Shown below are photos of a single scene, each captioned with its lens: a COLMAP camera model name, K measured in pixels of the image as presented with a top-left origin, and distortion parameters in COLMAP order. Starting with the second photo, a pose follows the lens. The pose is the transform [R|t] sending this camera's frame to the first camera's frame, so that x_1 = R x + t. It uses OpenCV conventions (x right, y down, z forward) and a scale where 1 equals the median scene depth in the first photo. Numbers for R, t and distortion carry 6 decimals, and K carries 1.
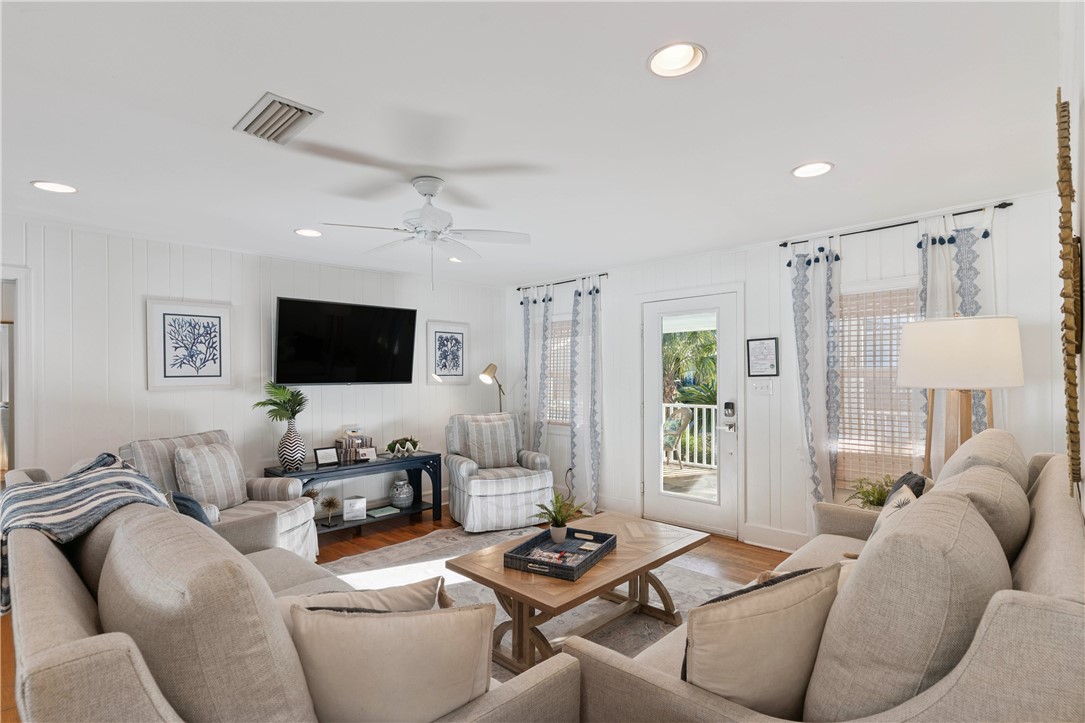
lens RADIAL K [[520.7, 0, 546.0], [0, 520.7, 372.5], [0, 0, 1]] dist [0.002638, 0.000608]
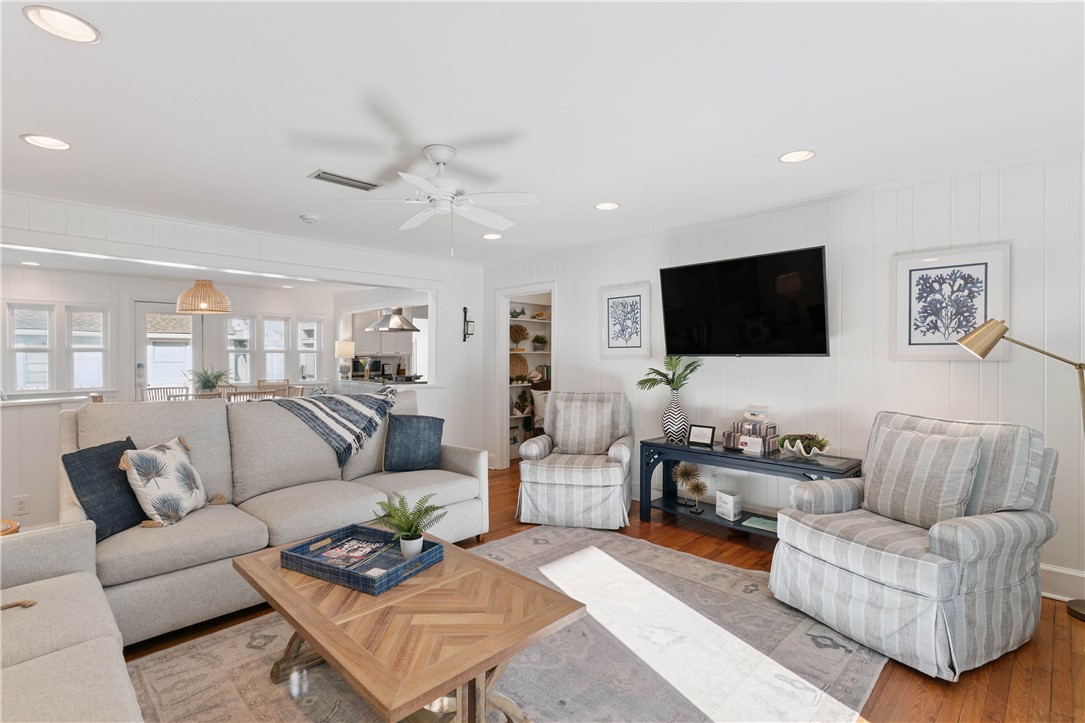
lens RADIAL K [[520.7, 0, 545.7], [0, 520.7, 359.2], [0, 0, 1]] dist [0.002638, 0.000608]
pose [[-0.012756, 0.017470, -0.999766, 0.487645], [0.006211, 0.999829, 0.017392, 0.012022], [0.999899, -0.005987, -0.012862, 0.752234]]
